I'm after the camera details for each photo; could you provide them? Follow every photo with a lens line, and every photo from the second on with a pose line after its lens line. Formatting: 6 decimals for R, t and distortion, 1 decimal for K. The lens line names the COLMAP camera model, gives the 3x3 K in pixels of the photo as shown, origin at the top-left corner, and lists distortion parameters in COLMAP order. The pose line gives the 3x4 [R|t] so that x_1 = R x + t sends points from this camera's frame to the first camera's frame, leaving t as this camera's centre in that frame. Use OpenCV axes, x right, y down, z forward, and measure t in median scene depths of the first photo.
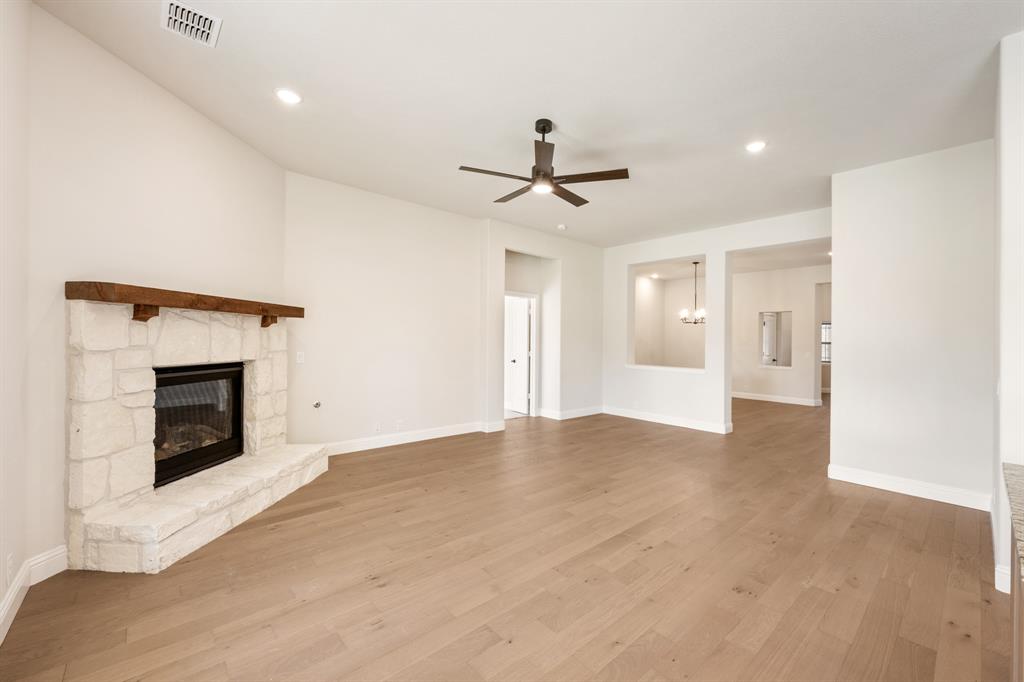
lens RADIAL K [[415.2, 0, 512.2], [0, 415.2, 339.9], [0, 0, 1]] dist [-0.000583, -0.000025]
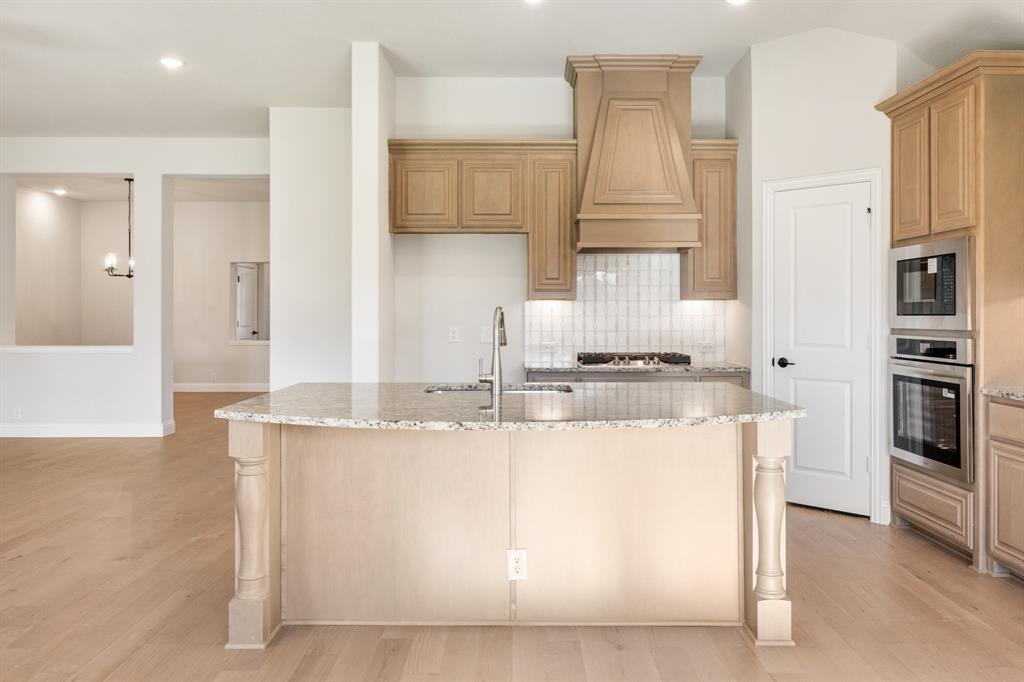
lens RADIAL K [[762.4, 0, 530.2], [0, 762.4, 308.8], [0, 0, 1]] dist [-0.009366, 0.001946]
pose [[0.647438, -0.012713, 0.762012, -0.060747], [0.010511, 0.999915, 0.007751, 0.008498], [-0.762046, 0.002991, 0.647516, -0.305399]]
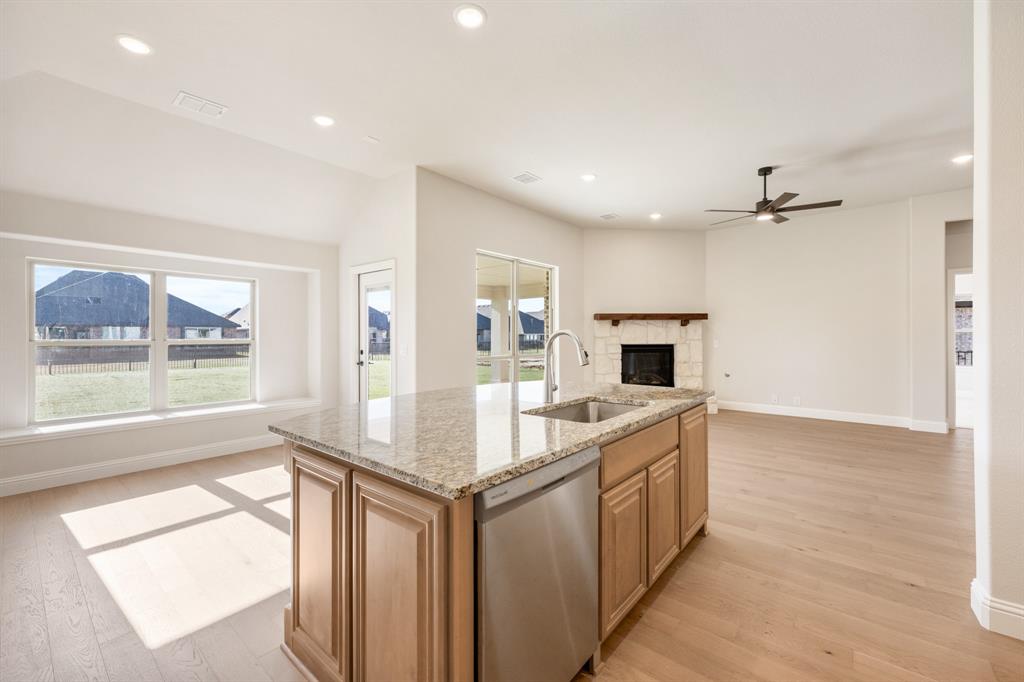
lens RADIAL K [[415.2, 0, 507.2], [0, 415.2, 337.4], [0, 0, 1]] dist [-0.000583, -0.000025]
pose [[0.151164, -0.010477, -0.988453, 0.684778], [0.007085, 0.999930, -0.009515, 0.019521], [0.988483, -0.005565, 0.151228, -0.028277]]
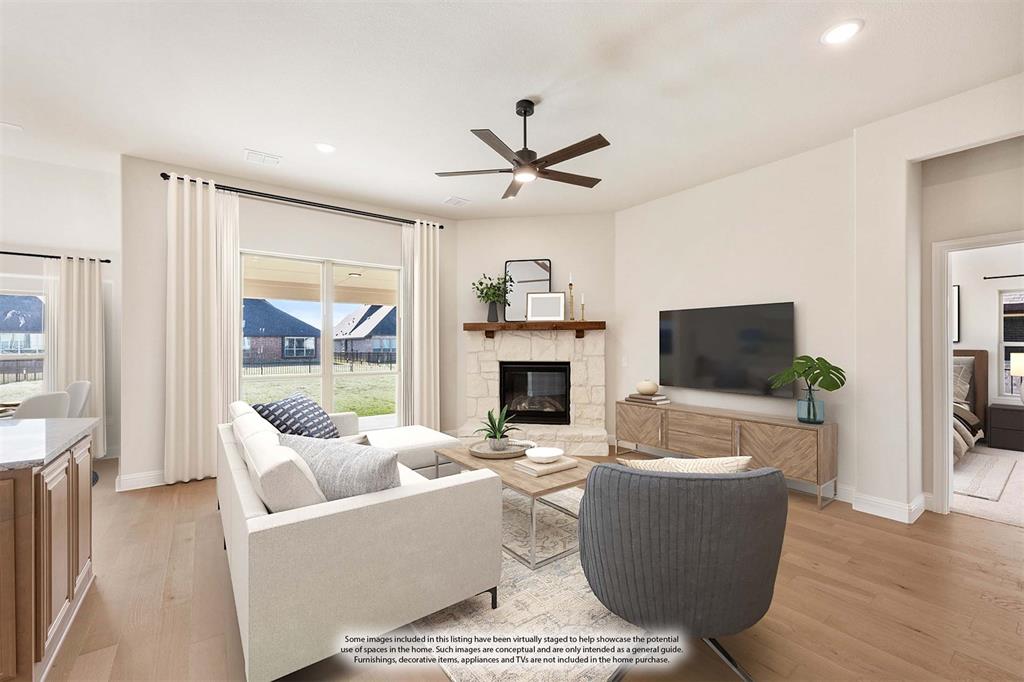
lens RADIAL K [[415.2, 0, 514.7], [0, 415.2, 344.9], [0, 0, 1]] dist [-0.000583, -0.000025]
pose [[-0.080315, -0.014775, -0.996660, 0.518342], [0.000208, 0.999890, -0.014840, 0.007766], [0.996770, -0.001399, -0.080303, 0.559255]]
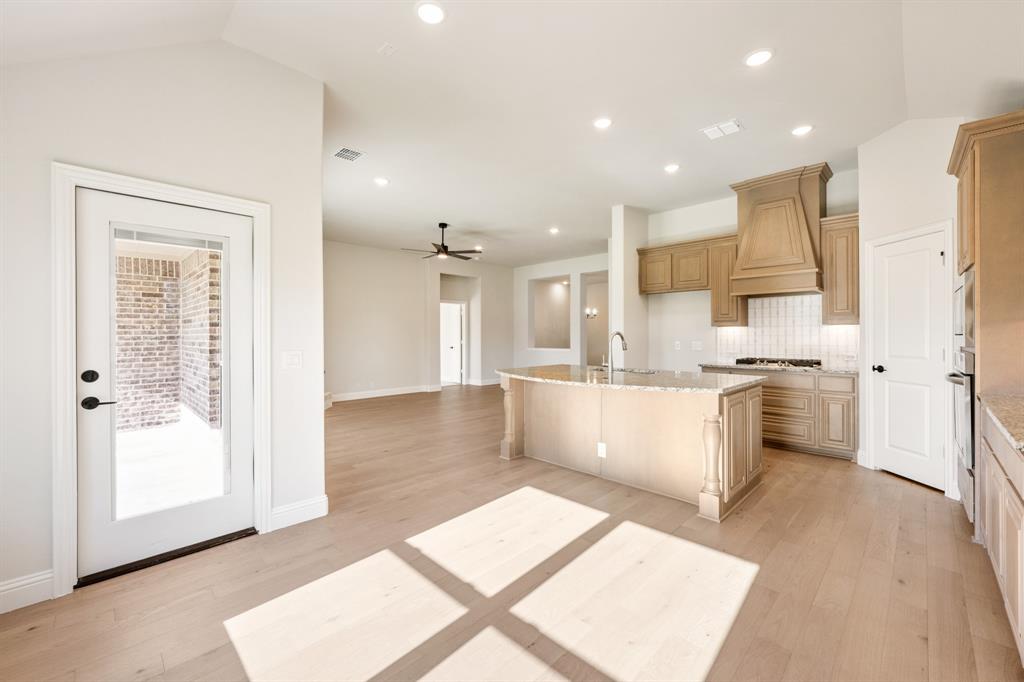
lens RADIAL K [[415.2, 0, 512.5], [0, 415.2, 329.8], [0, 0, 1]] dist [-0.000583, -0.000025]
pose [[0.997243, -0.019932, 0.071476, 0.138577], [0.020777, 0.999723, -0.011090, 0.012110], [-0.071235, 0.012545, 0.997381, -0.552588]]
